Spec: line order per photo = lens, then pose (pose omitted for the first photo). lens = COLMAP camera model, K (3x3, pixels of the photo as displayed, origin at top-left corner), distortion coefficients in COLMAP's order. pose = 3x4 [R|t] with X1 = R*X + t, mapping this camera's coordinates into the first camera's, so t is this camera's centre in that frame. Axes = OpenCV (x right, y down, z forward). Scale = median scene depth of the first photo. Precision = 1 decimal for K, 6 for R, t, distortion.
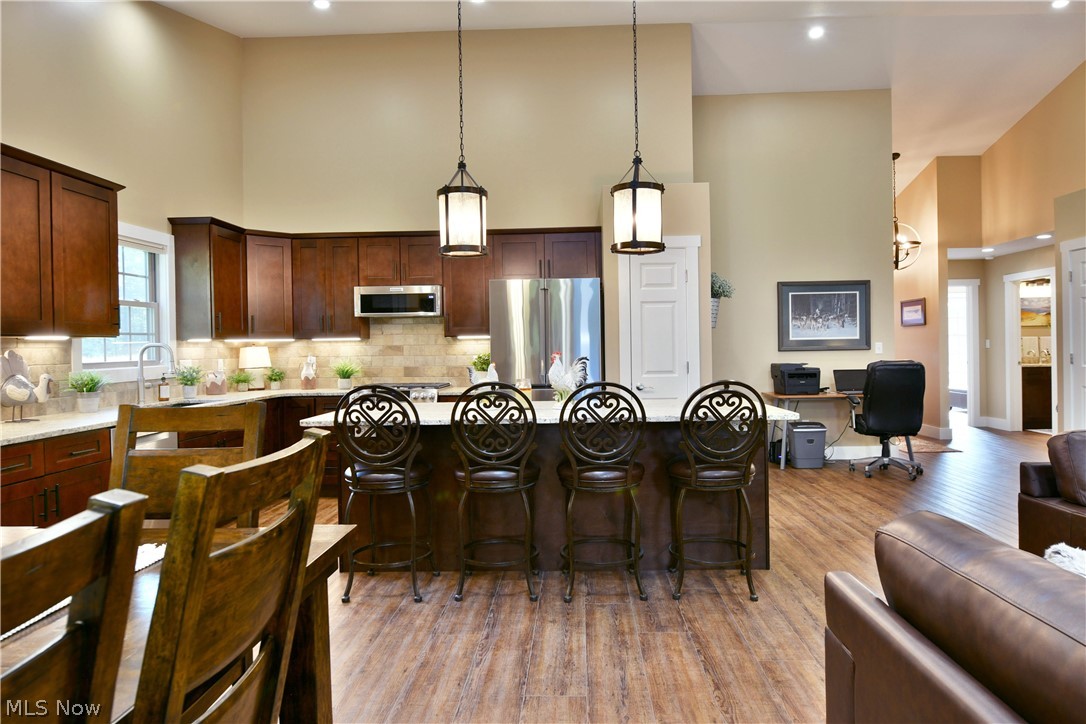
lens RADIAL K [[659.3, 0, 564.8], [0, 659.3, 347.2], [0, 0, 1]] dist [-0.010053, -0.001231]
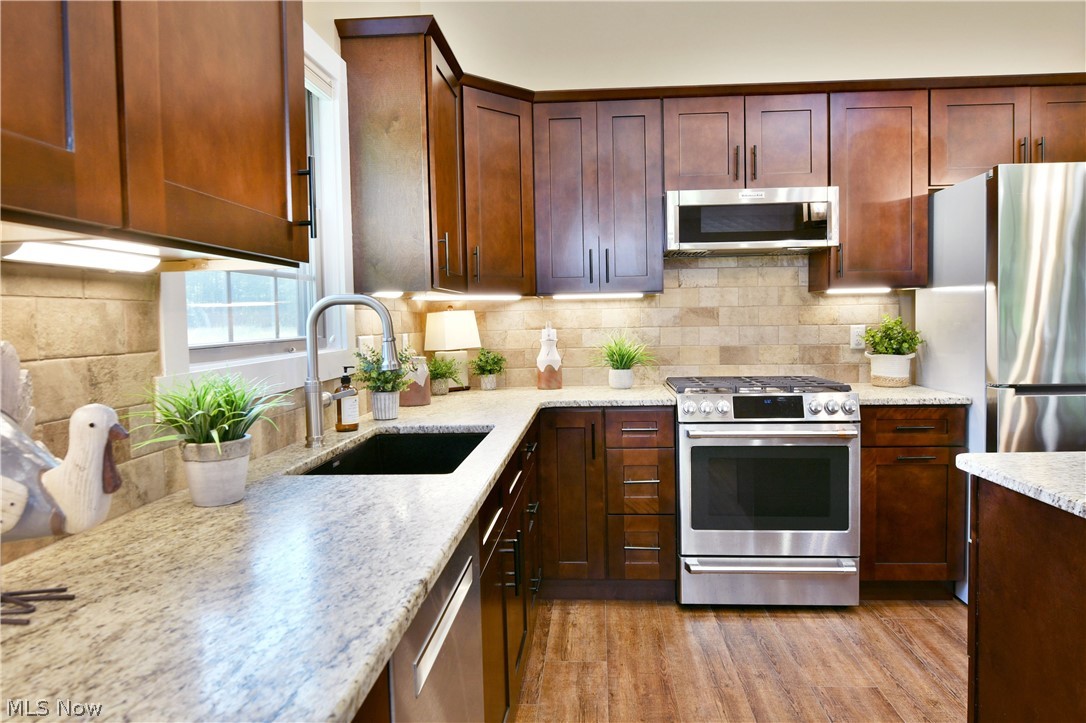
lens RADIAL K [[659.3, 0, 559.6], [0, 659.3, 339.3], [0, 0, 1]] dist [-0.010053, -0.001231]
pose [[0.999645, -0.004264, -0.026295, -0.447878], [0.005024, 0.999570, 0.028902, 0.009244], [0.026160, -0.029024, 0.999236, 0.556541]]
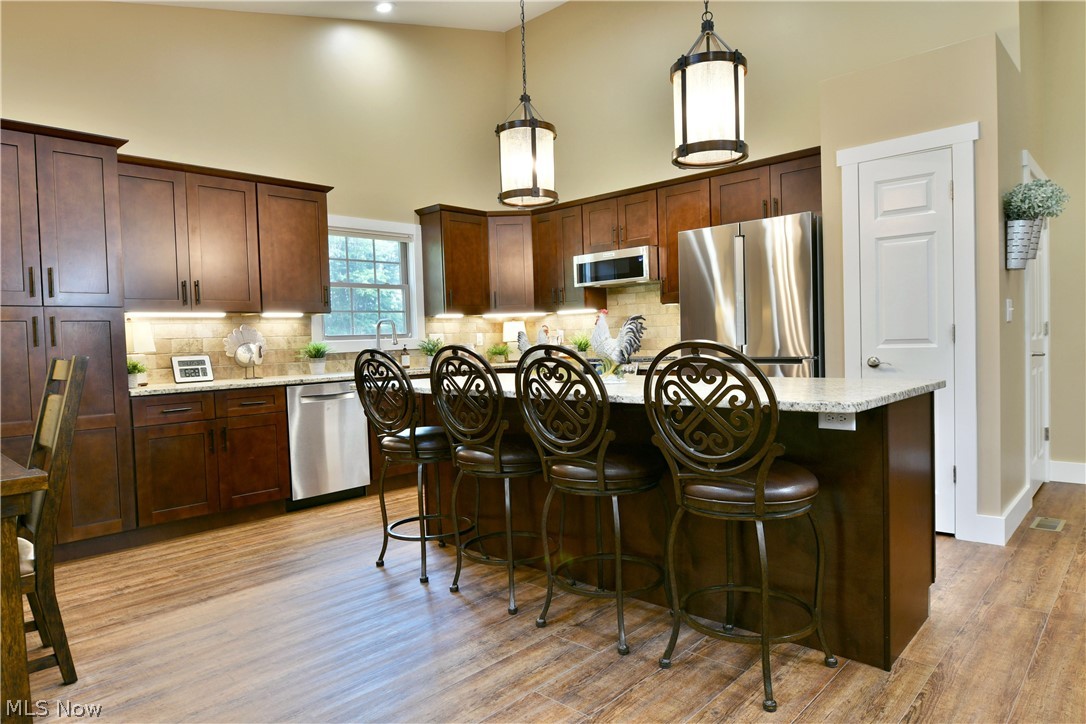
lens RADIAL K [[659.3, 0, 535.8], [0, 659.3, 361.0], [0, 0, 1]] dist [-0.010053, -0.001231]
pose [[0.749691, 0.011602, -0.661687, 0.322831], [0.020405, 0.998966, 0.040635, 0.024522], [0.661474, -0.043965, 0.748678, 0.264621]]
